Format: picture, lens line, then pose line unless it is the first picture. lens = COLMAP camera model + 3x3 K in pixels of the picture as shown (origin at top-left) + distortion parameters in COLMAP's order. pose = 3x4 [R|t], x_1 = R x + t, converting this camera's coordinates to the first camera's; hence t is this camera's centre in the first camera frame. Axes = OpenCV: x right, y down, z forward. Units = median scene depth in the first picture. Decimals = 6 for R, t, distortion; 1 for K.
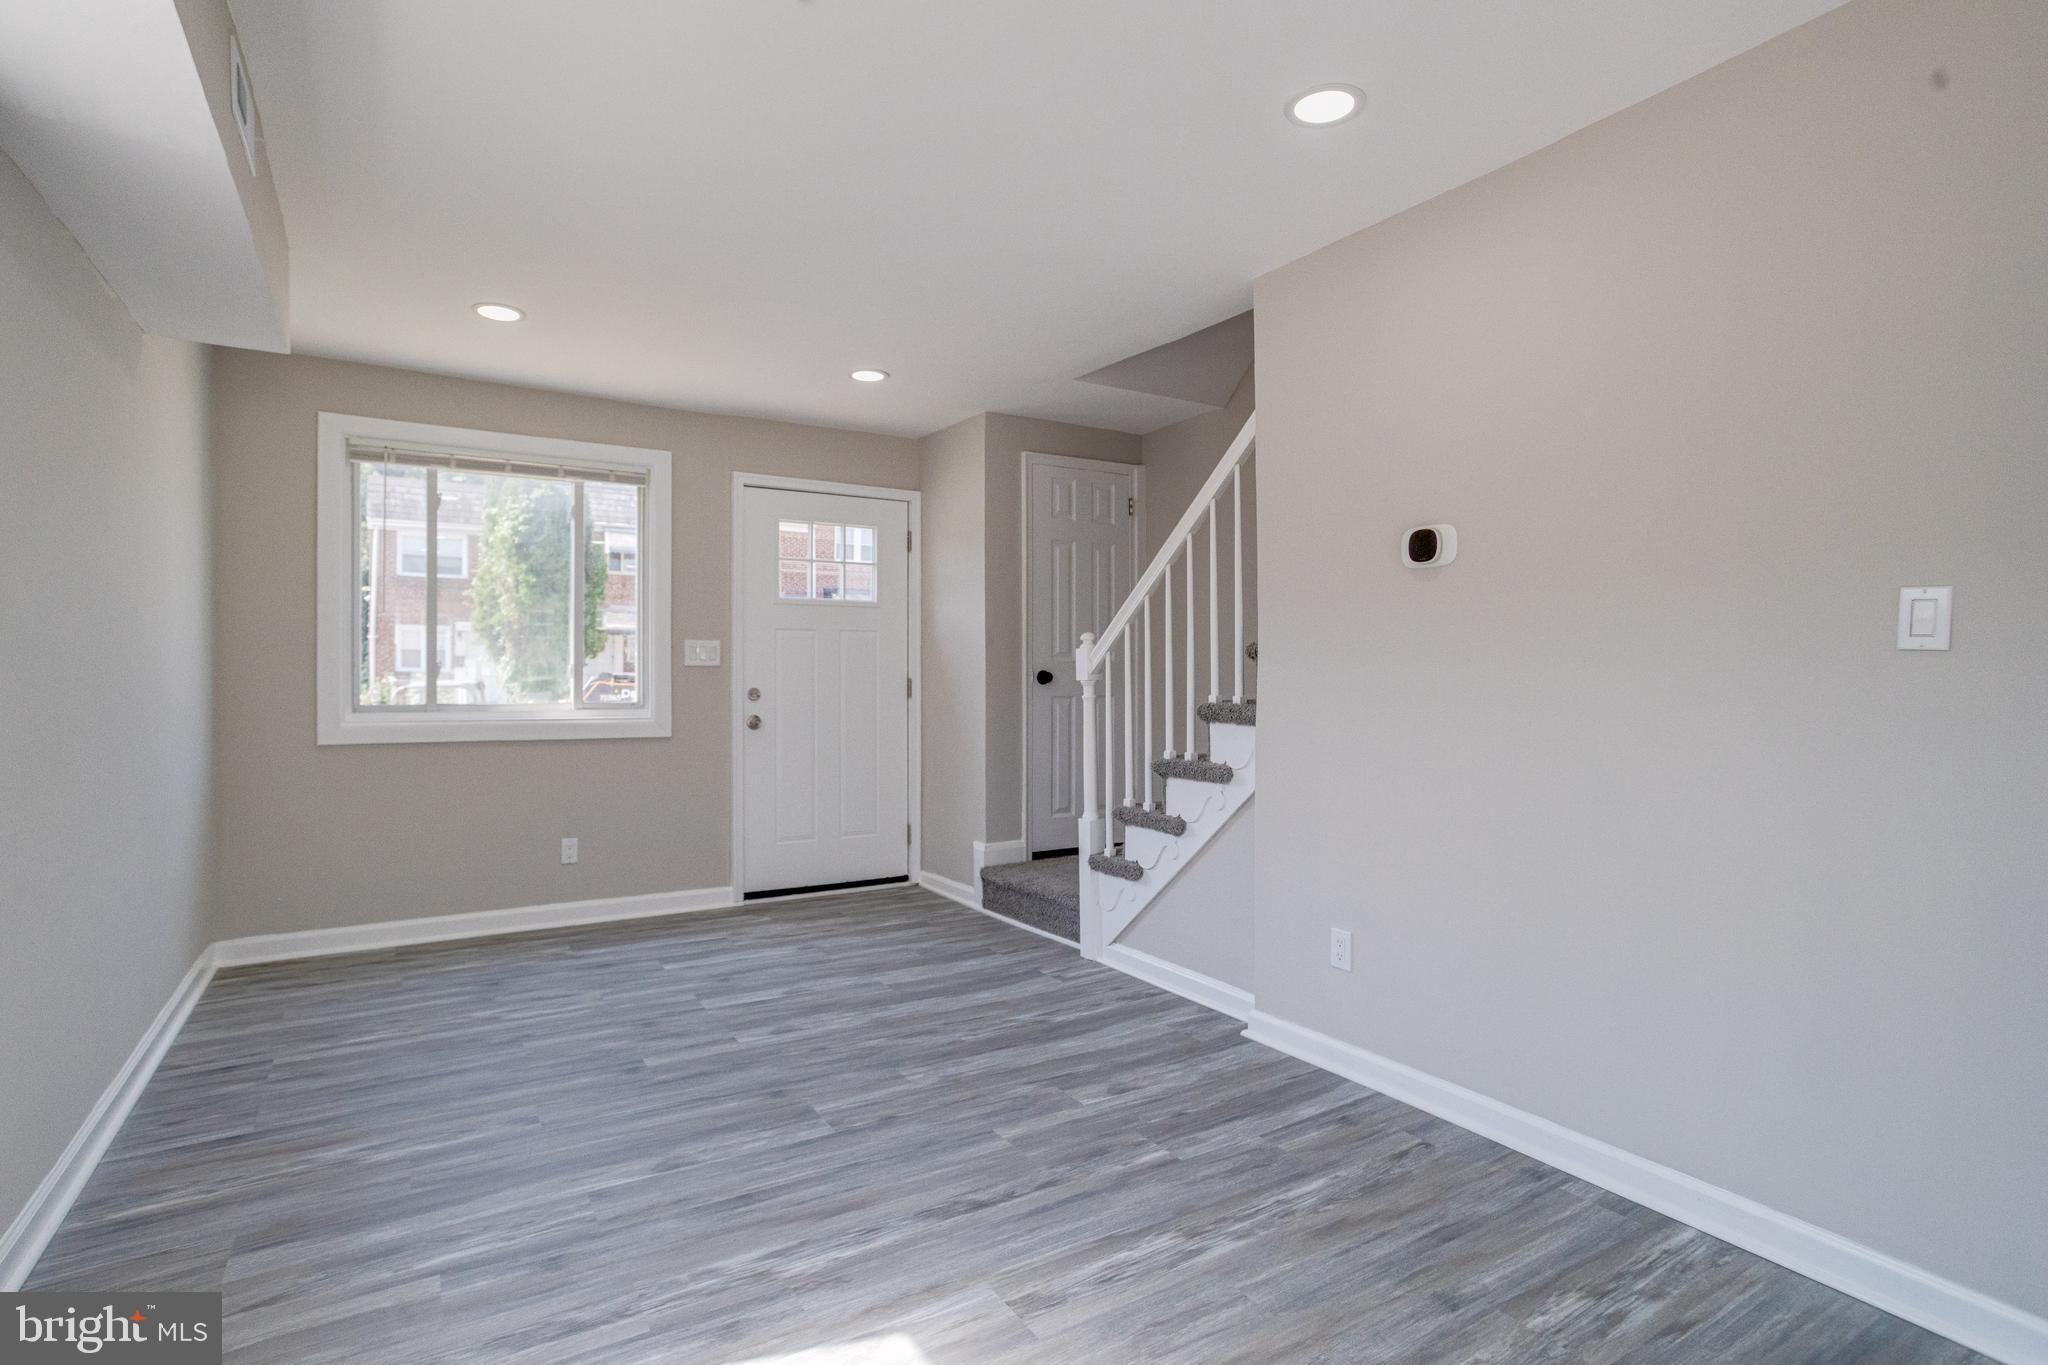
lens RADIAL K [[1006.1, 0, 1004.1], [0, 1006.1, 666.7], [0, 0, 1]] dist [-0.044937, 0.034760]
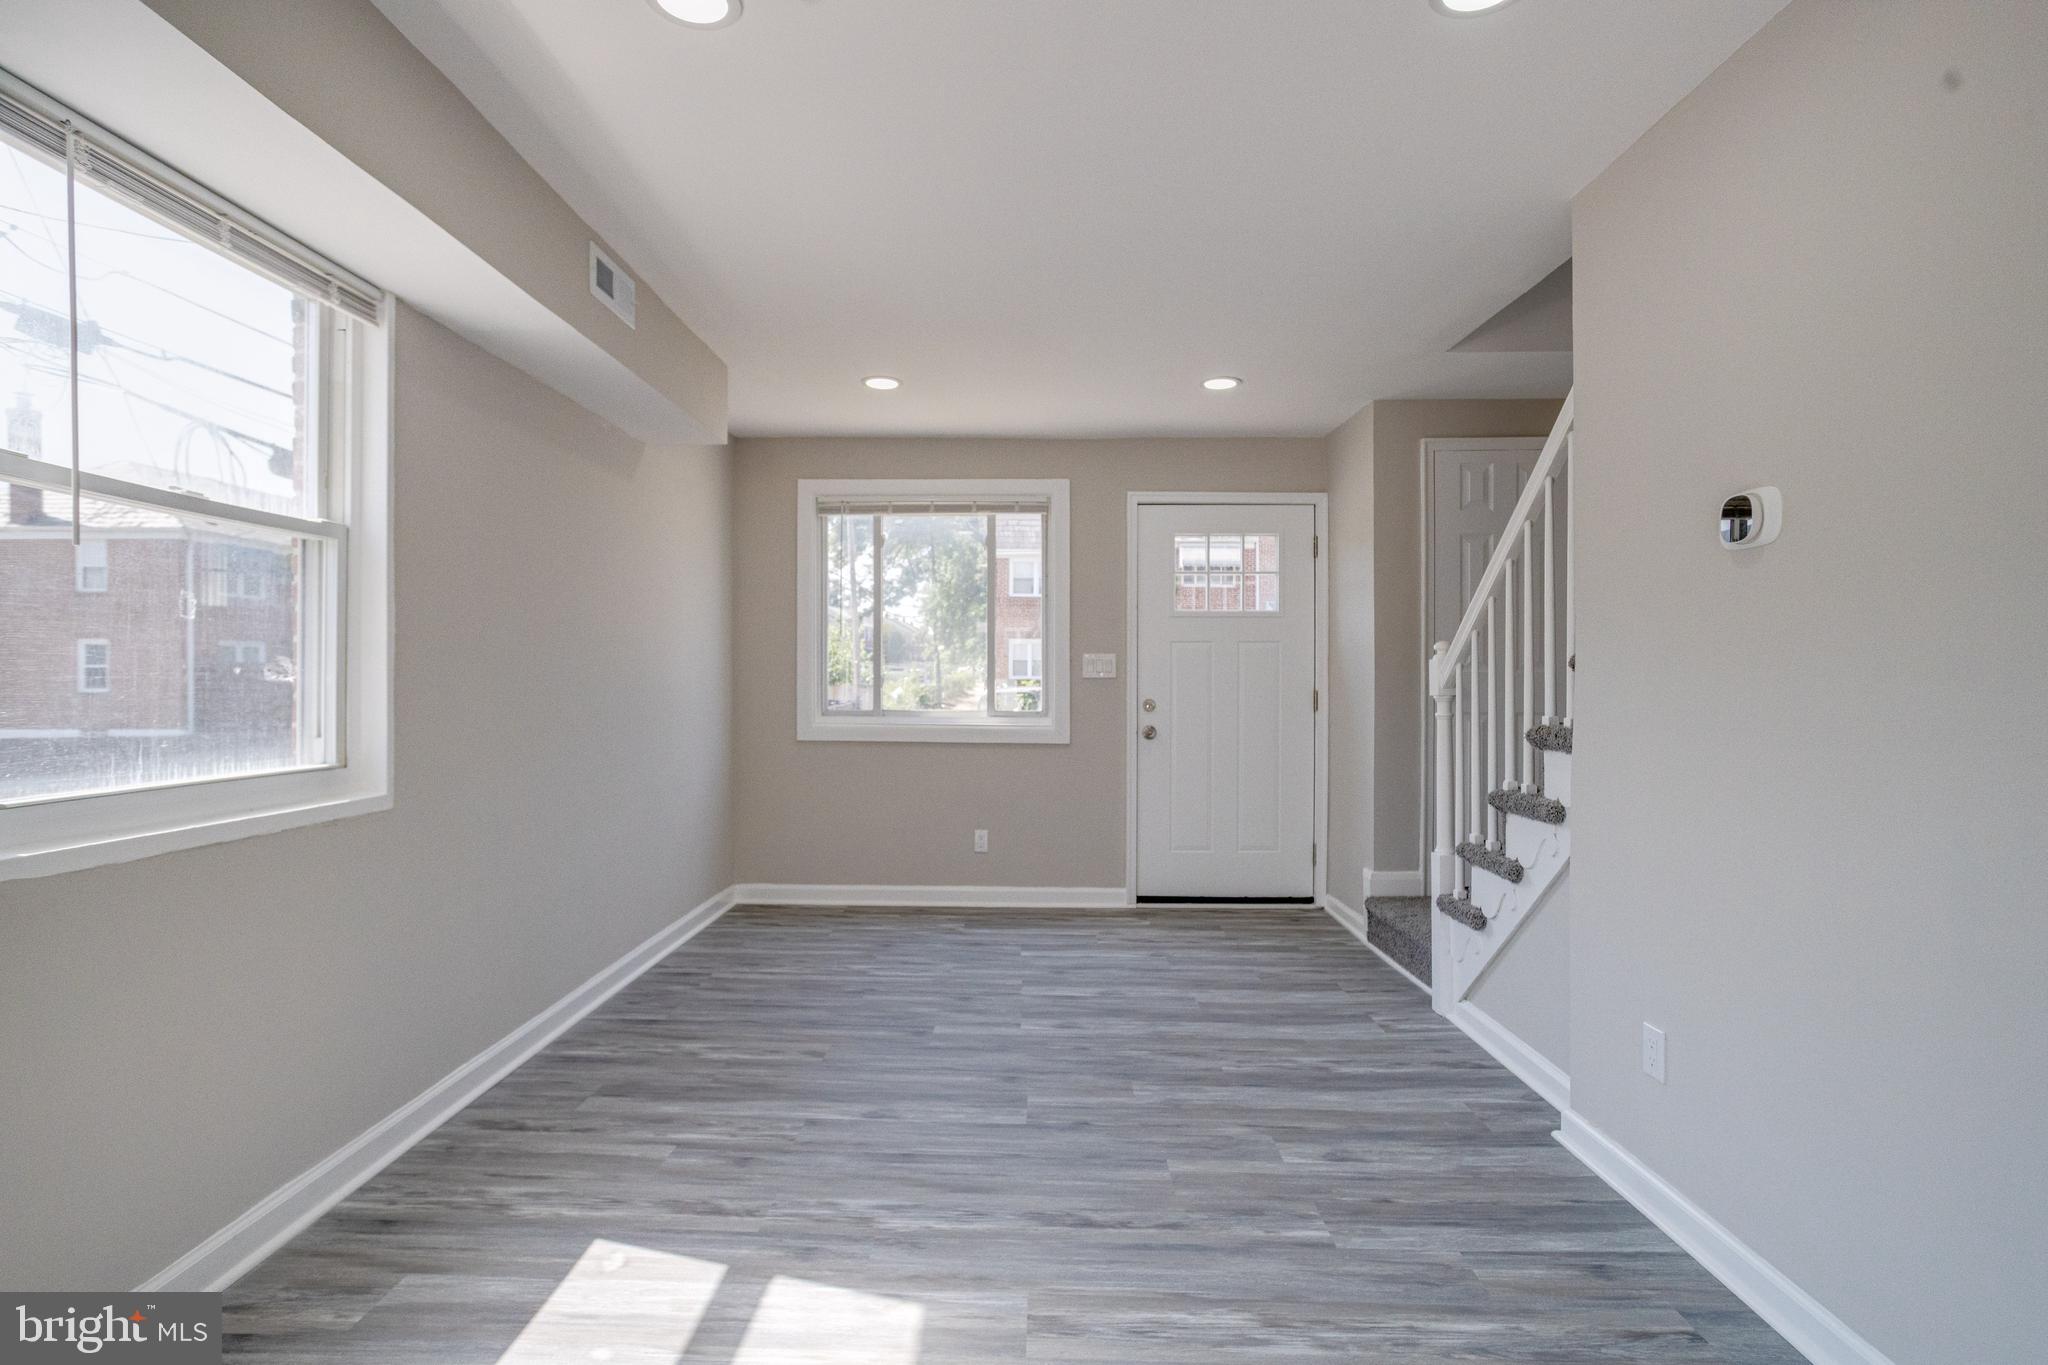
lens RADIAL K [[1006.1, 0, 1010.2], [0, 1006.1, 676.3], [0, 0, 1]] dist [-0.044937, 0.034760]
pose [[0.836761, 0.000435, -0.547569, 0.345317], [0.000459, 0.999999, 0.001496, -0.006580], [0.547568, -0.001503, 0.836760, 0.094238]]
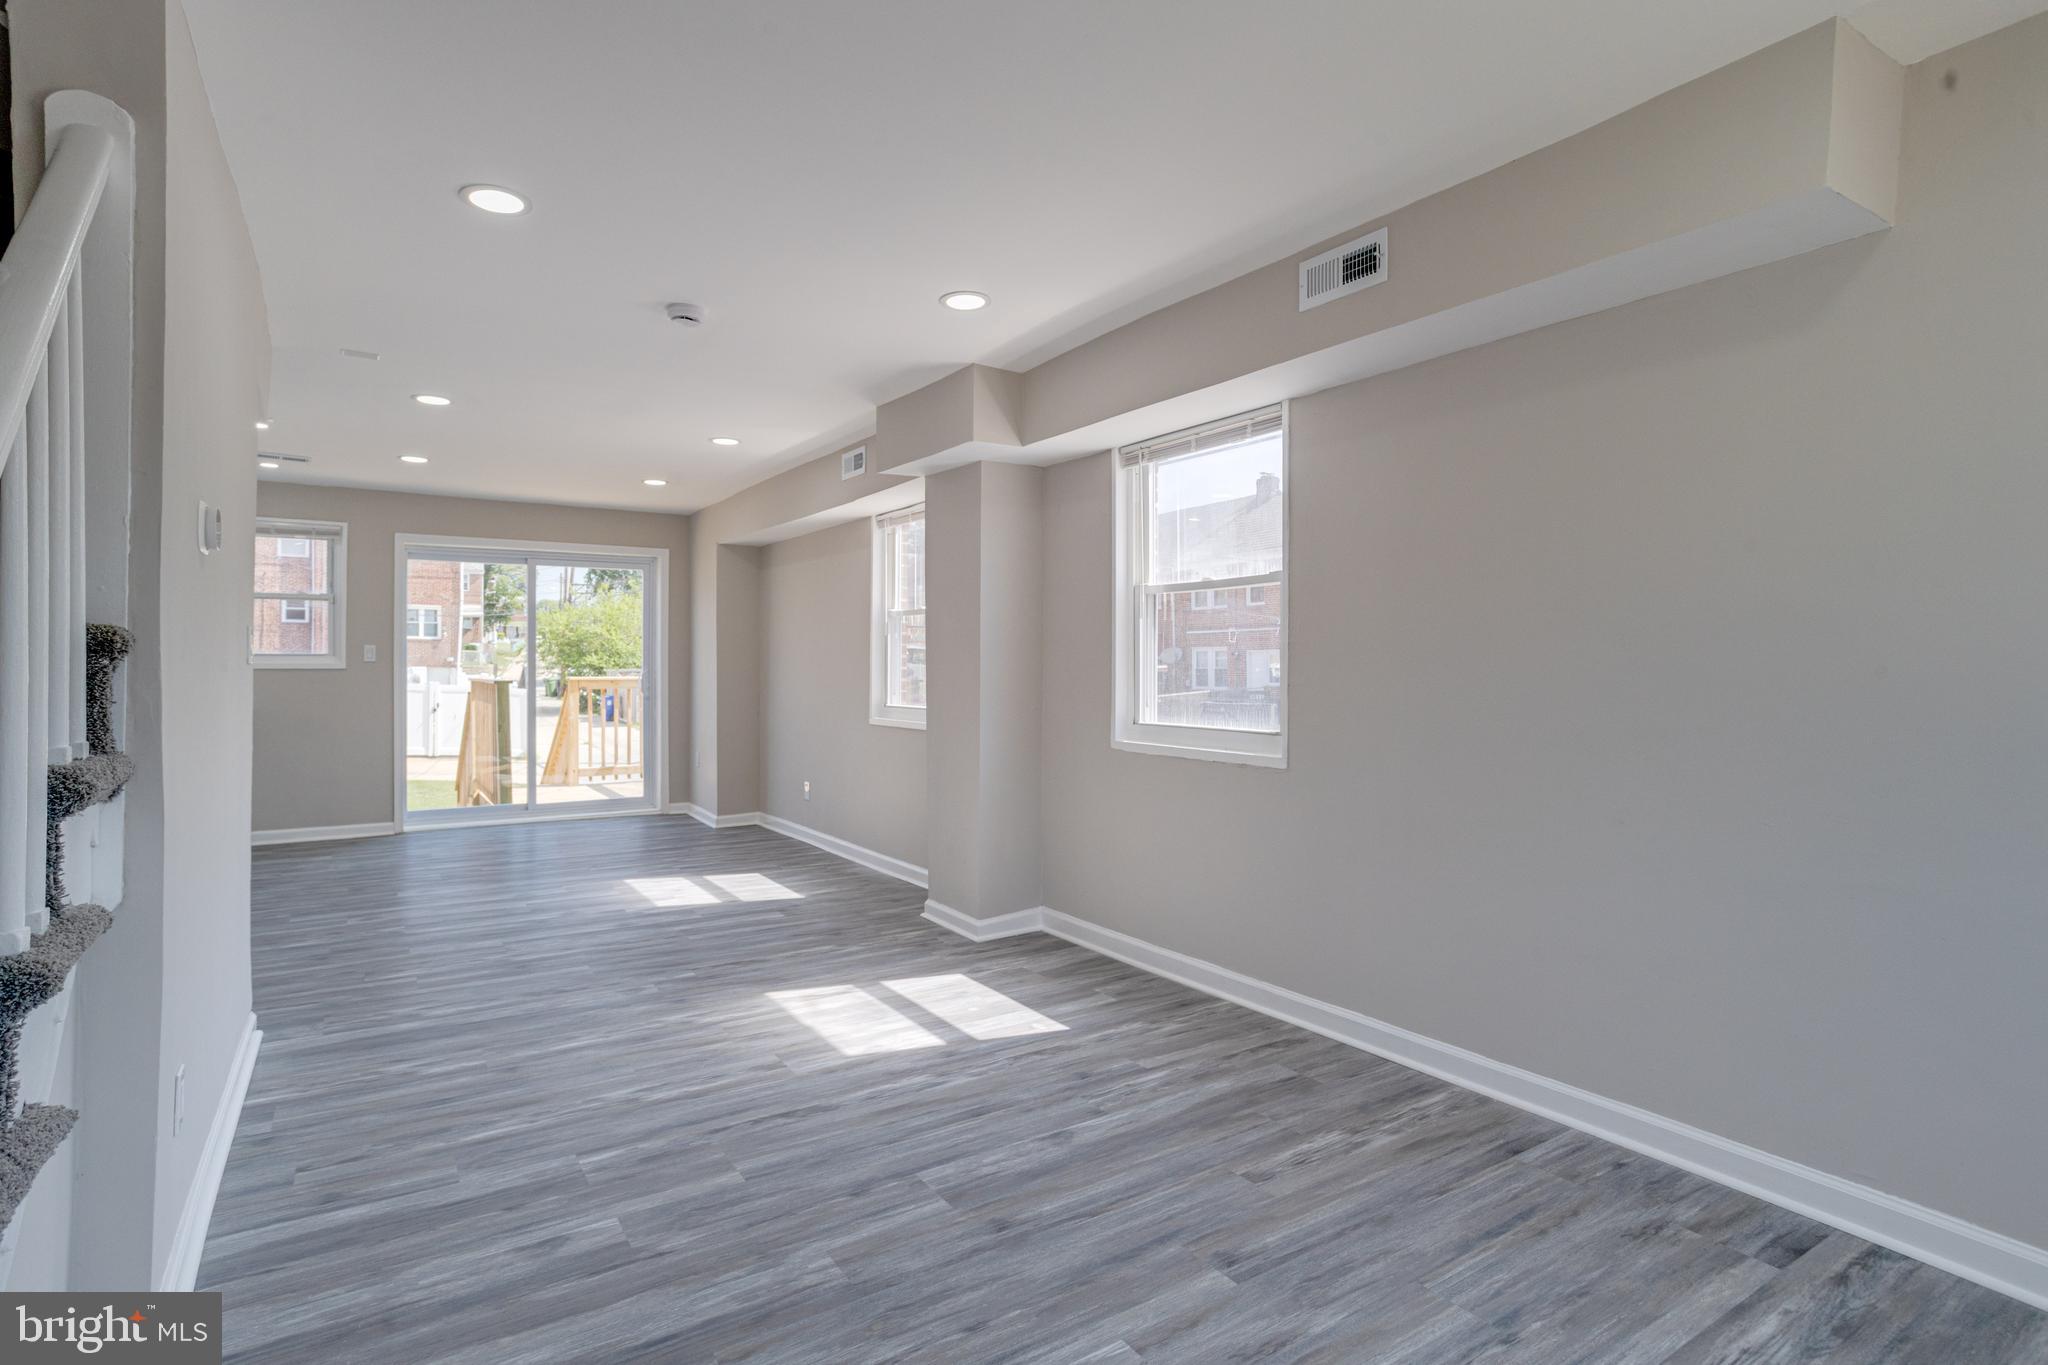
lens RADIAL K [[1006.1, 0, 1005.2], [0, 1006.1, 658.9], [0, 0, 1]] dist [-0.044937, 0.034760]
pose [[-0.999577, -0.005461, -0.028569, -0.196329], [-0.005067, 0.999892, -0.013828, -0.005798], [0.028641, -0.013678, -0.999496, 1.704463]]
